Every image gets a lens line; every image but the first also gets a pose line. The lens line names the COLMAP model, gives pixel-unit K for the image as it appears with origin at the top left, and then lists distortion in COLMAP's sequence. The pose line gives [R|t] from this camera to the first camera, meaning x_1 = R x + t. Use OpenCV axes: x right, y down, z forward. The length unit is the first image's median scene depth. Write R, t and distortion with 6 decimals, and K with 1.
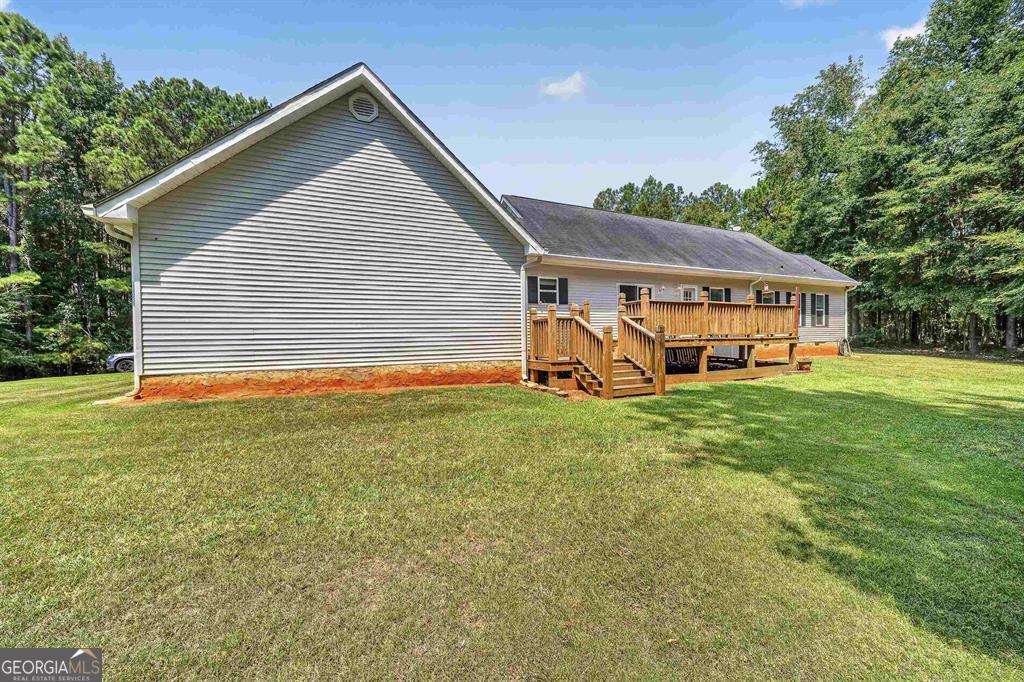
lens RADIAL K [[356.7, 0, 508.7], [0, 356.7, 349.9], [0, 0, 1]] dist [-0.009323, 0.001771]
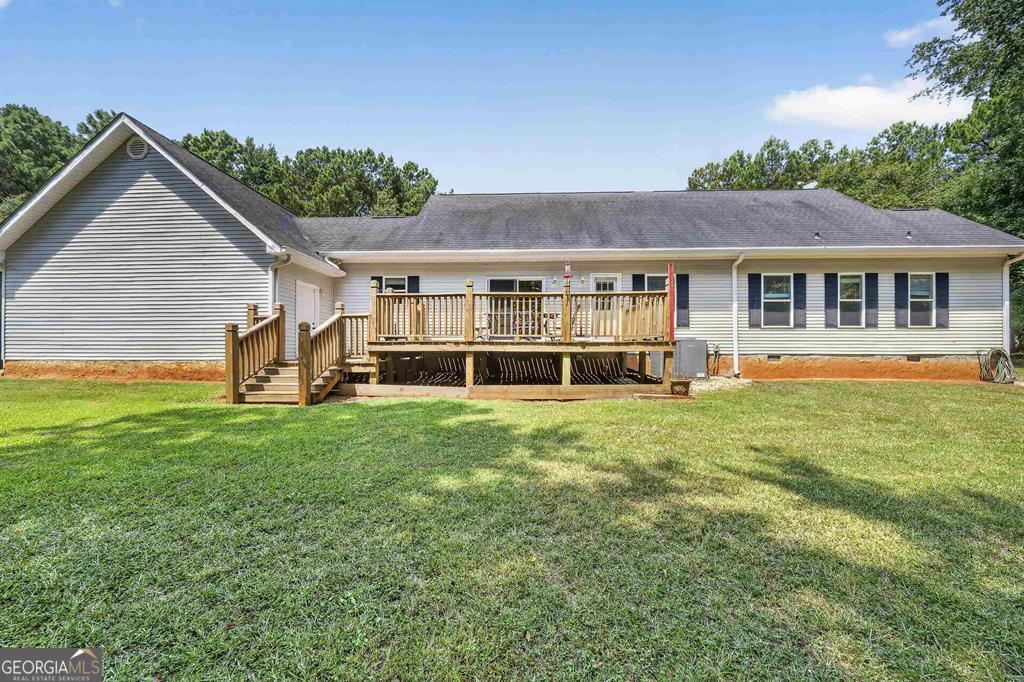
lens RADIAL K [[356.7, 0, 508.7], [0, 356.7, 349.9], [0, 0, 1]] dist [-0.009323, 0.001771]
pose [[0.902447, 0.017941, -0.430427, 0.593251], [-0.028073, 0.999458, -0.017200, -0.001966], [0.429885, 0.027605, 0.902462, 0.218523]]
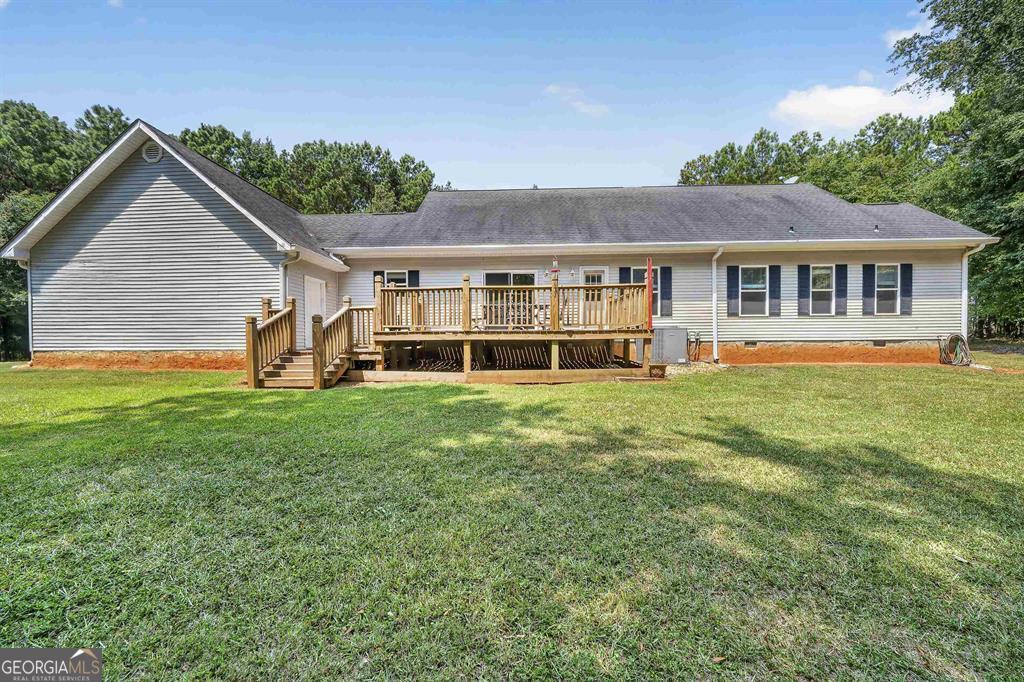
lens RADIAL K [[354.1, 0, 511.1], [0, 354.1, 347.2], [0, 0, 1]] dist [-0.001386, 0.000028]
pose [[0.907538, 0.017430, -0.419609, 0.617877], [-0.018979, 0.999820, 0.000481, 0.002224], [0.419542, 0.007527, 0.907705, 0.181893]]
